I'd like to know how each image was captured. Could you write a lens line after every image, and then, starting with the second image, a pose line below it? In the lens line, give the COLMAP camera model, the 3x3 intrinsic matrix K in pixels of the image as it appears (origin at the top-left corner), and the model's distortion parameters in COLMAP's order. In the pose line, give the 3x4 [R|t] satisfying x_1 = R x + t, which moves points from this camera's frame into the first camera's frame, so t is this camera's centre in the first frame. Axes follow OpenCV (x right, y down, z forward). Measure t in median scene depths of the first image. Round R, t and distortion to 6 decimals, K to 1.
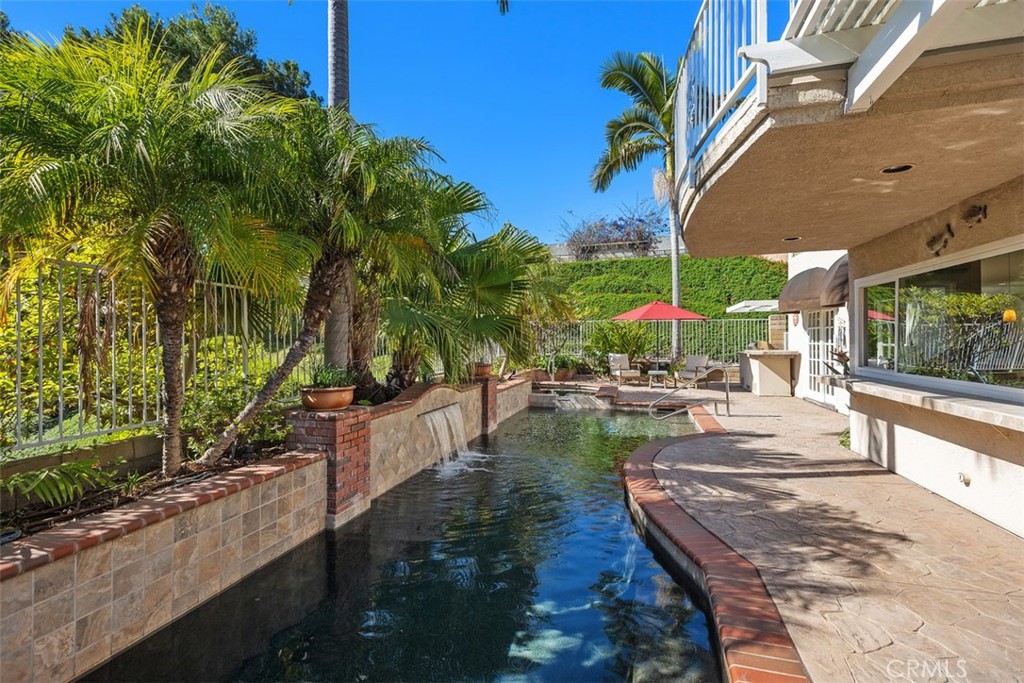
lens RADIAL K [[468.2, 0, 507.5], [0, 468.2, 339.2], [0, 0, 1]] dist [0.001351, 0.000813]
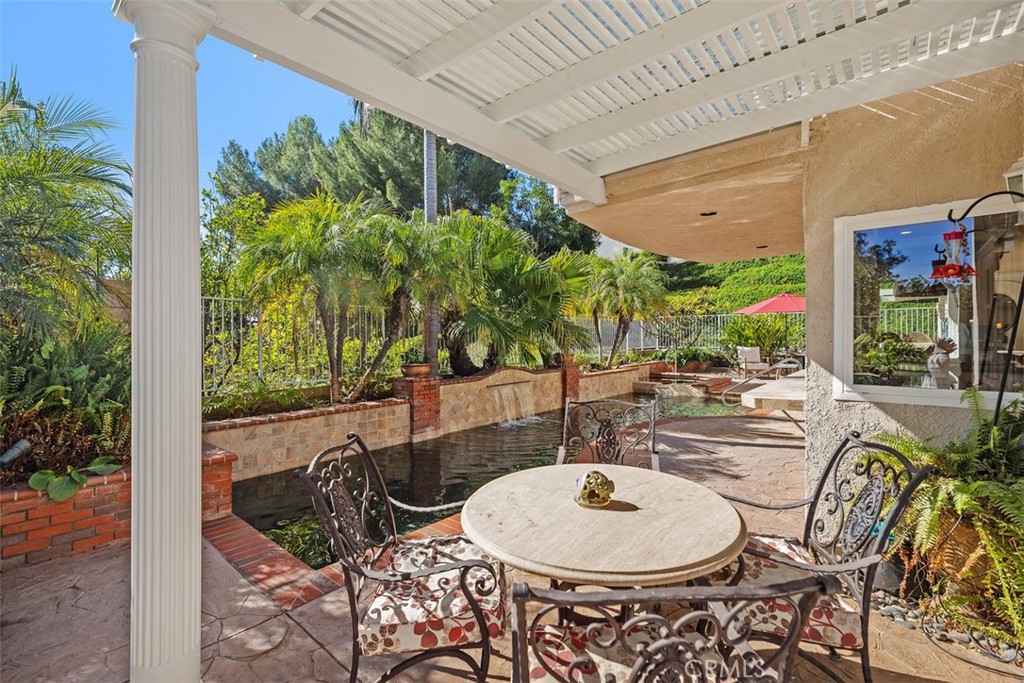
lens RADIAL K [[468.2, 0, 519.1], [0, 468.2, 339.8], [0, 0, 1]] dist [0.001351, 0.000813]
pose [[0.909442, -0.006645, -0.415778, 0.751295], [0.011825, 0.999881, 0.009885, -0.000267], [0.415663, -0.013907, 0.909413, -0.455438]]
